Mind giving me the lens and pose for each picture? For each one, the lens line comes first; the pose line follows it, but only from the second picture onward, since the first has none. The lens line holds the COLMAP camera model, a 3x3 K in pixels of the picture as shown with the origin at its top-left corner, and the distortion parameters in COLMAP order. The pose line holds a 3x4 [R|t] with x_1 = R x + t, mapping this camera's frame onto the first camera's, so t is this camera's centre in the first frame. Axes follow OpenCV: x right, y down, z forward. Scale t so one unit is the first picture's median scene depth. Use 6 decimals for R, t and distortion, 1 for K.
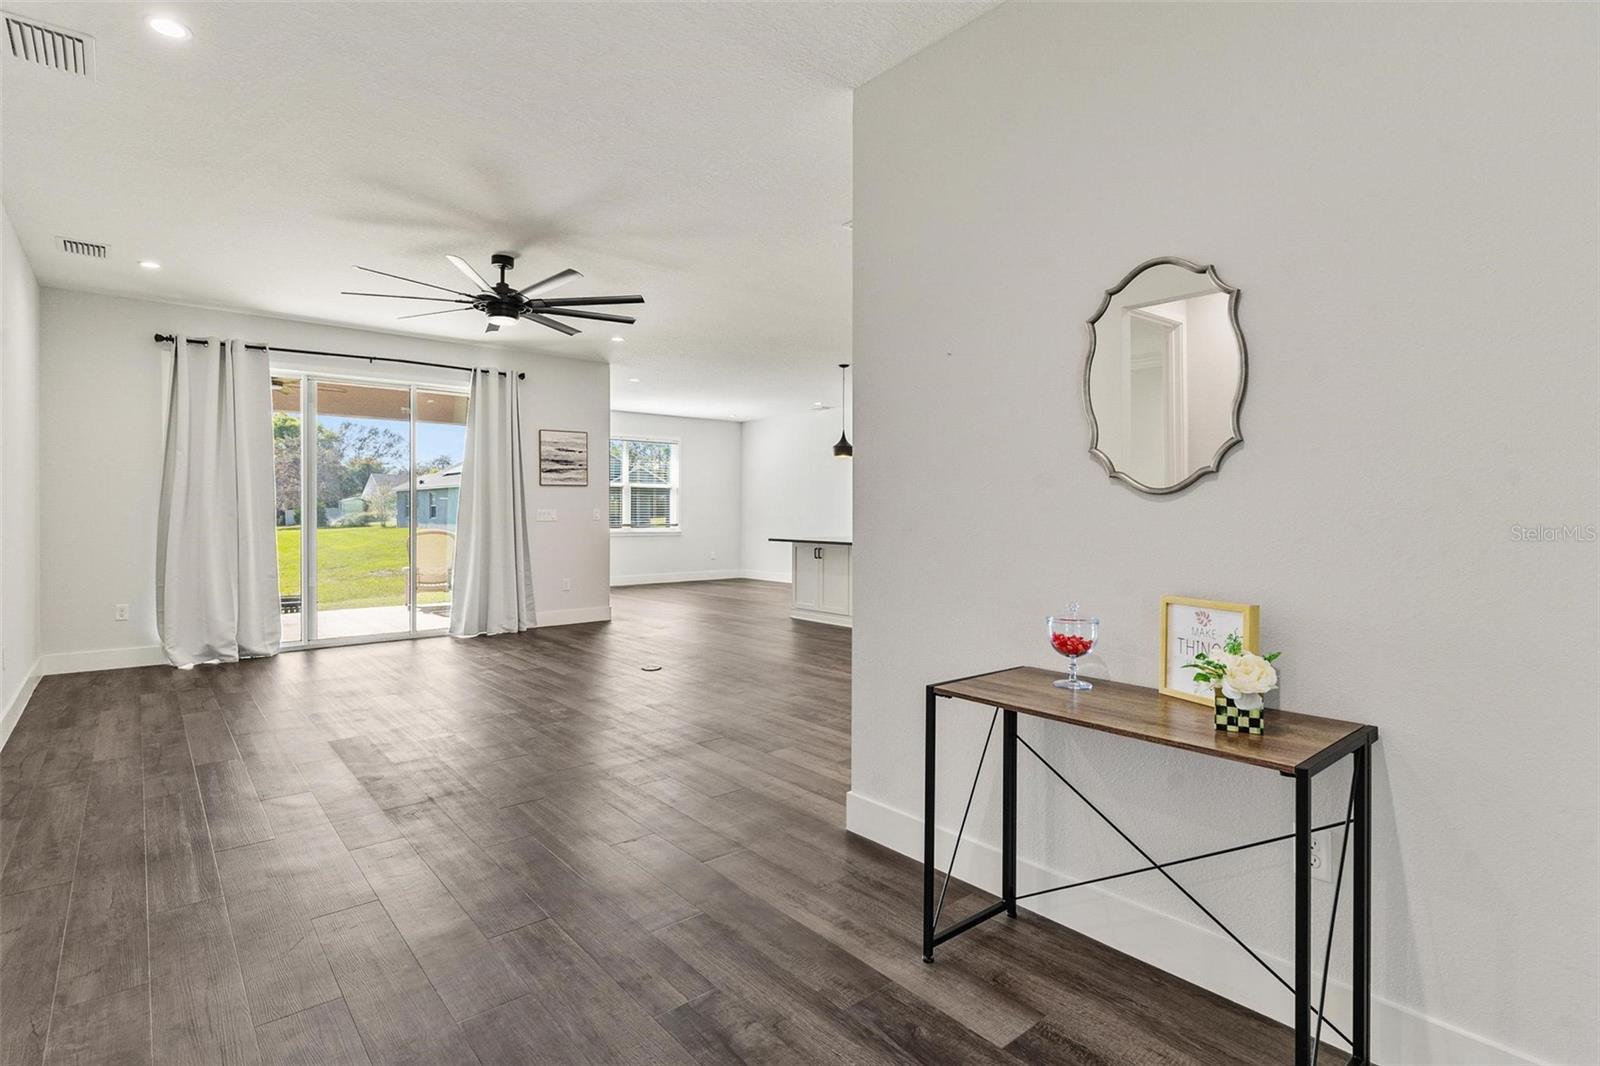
lens RADIAL K [[782.4, 0, 795.2], [0, 782.4, 520.4], [0, 0, 1]] dist [0.003795, -0.001981]
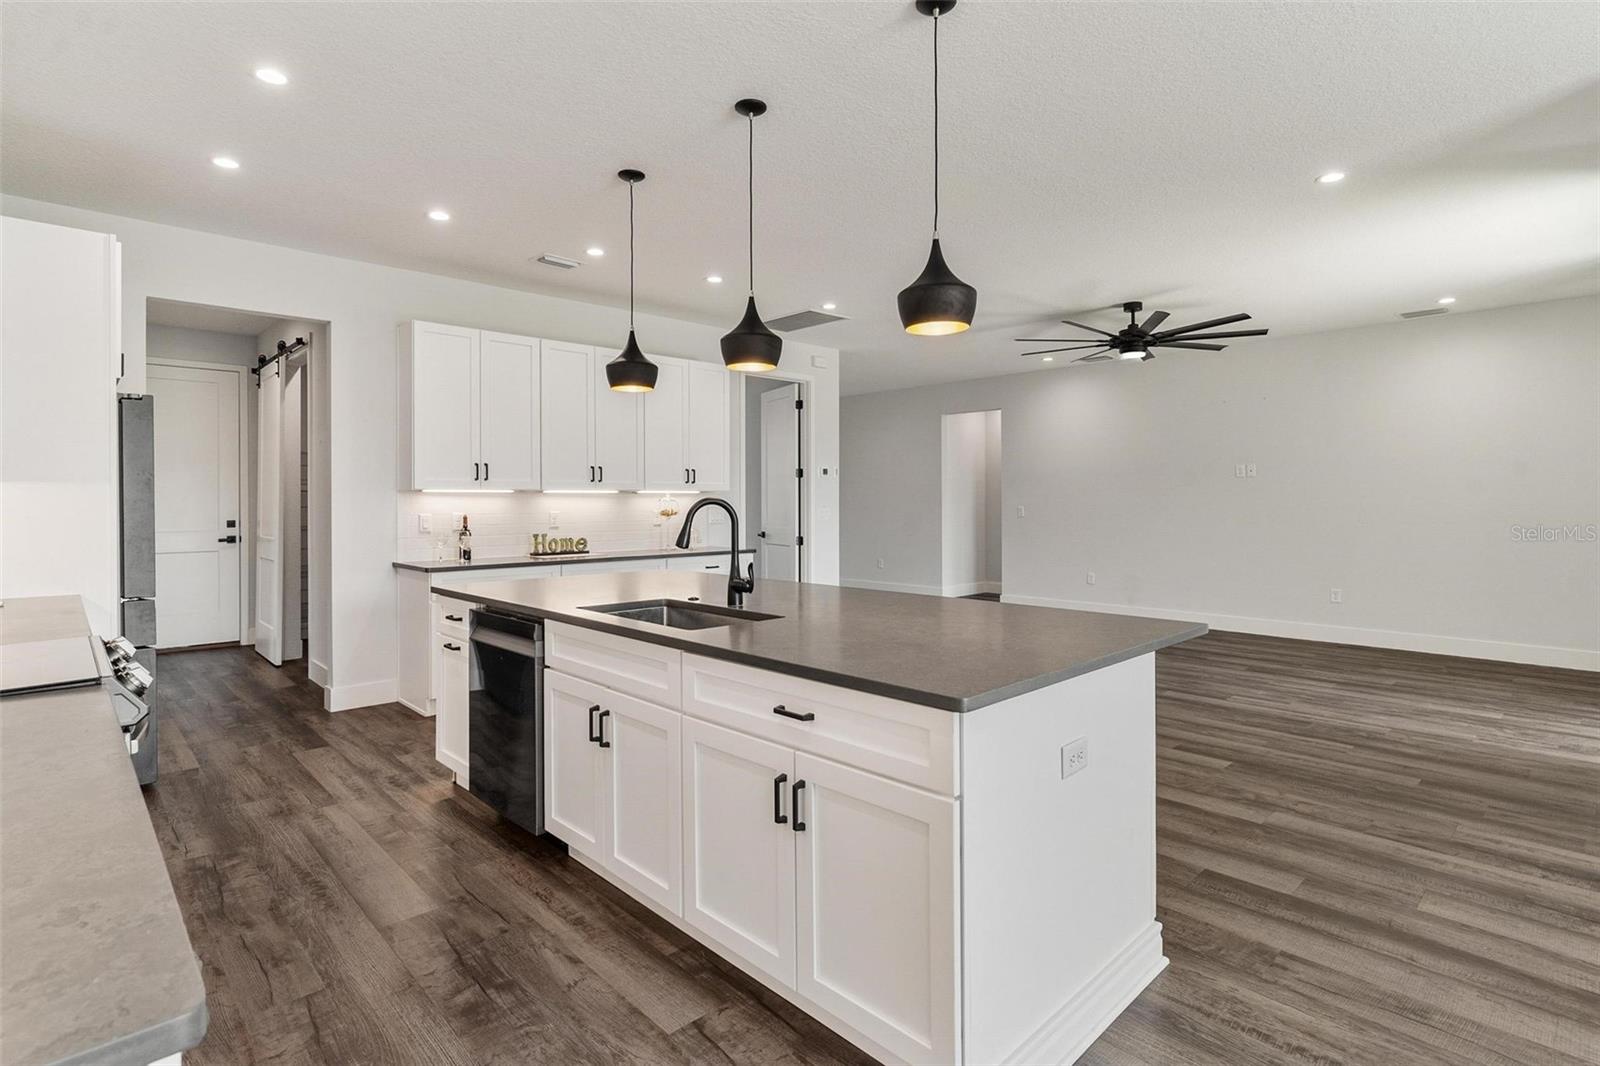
lens RADIAL K [[782.4, 0, 791.1], [0, 782.4, 504.1], [0, 0, 1]] dist [0.003795, -0.001981]
pose [[-0.998856, -0.001470, -0.047807, 0.162702], [-0.002204, 0.999881, 0.015299, -0.030037], [0.047779, 0.015387, -0.998739, 1.648091]]
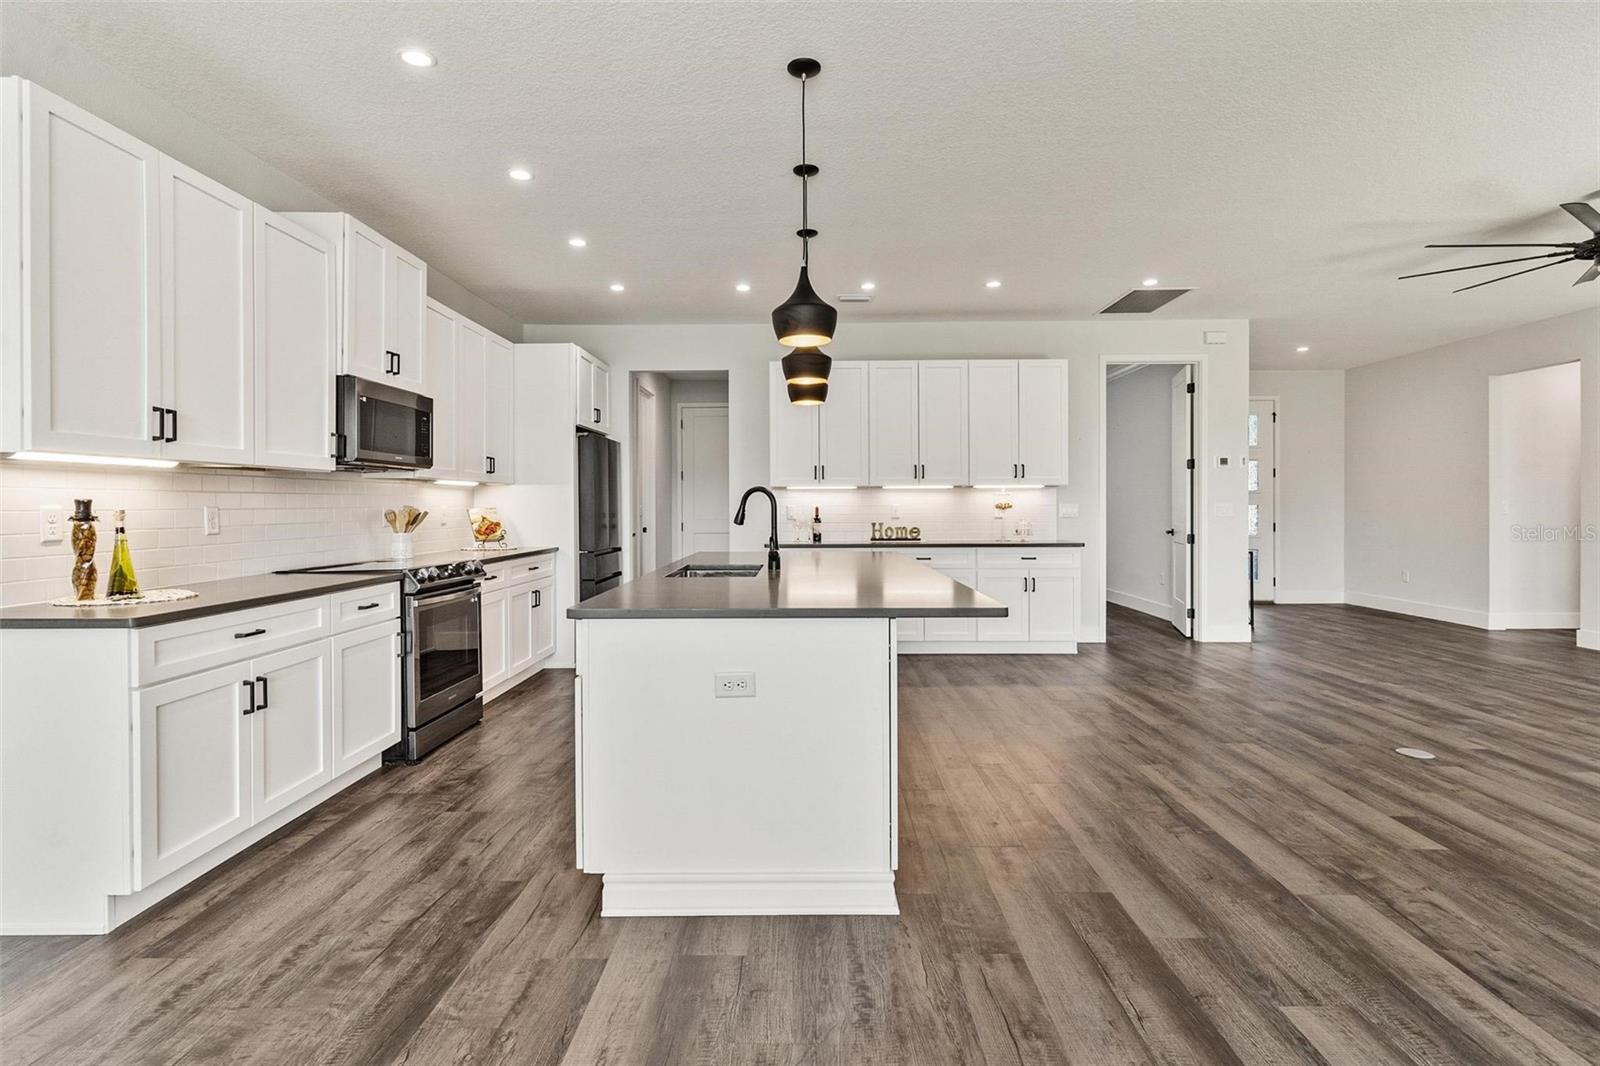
lens RADIAL K [[782.4, 0, 800.0], [0, 782.4, 506.8], [0, 0, 1]] dist [0.003795, -0.001981]
pose [[-0.751827, -0.003320, 0.659352, -0.204346], [0.008267, 0.999861, 0.014461, -0.020421], [-0.659308, 0.016323, -0.751695, 1.620539]]
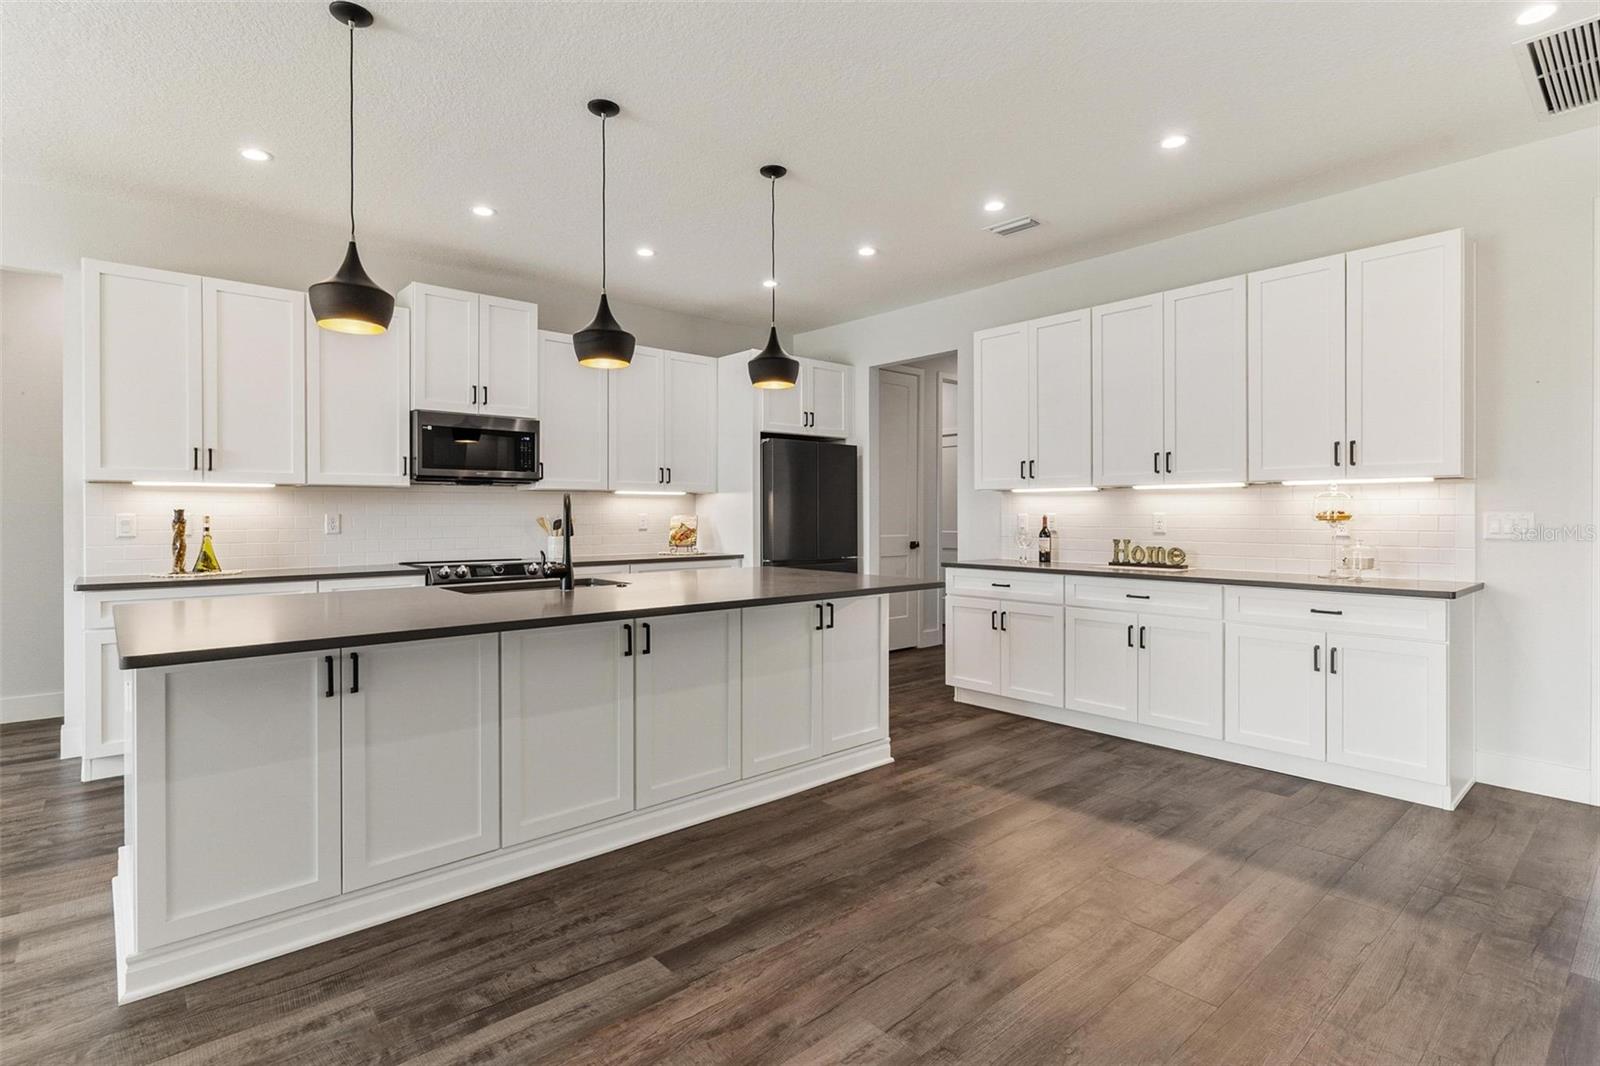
lens RADIAL K [[782.4, 0, 798.6], [0, 782.4, 515.1], [0, 0, 1]] dist [0.003795, -0.001981]
pose [[-0.017643, -0.006448, 0.999824, -0.302269], [0.013313, 0.999889, 0.006683, -0.014350], [-0.999756, 0.013428, -0.017555, 1.085618]]
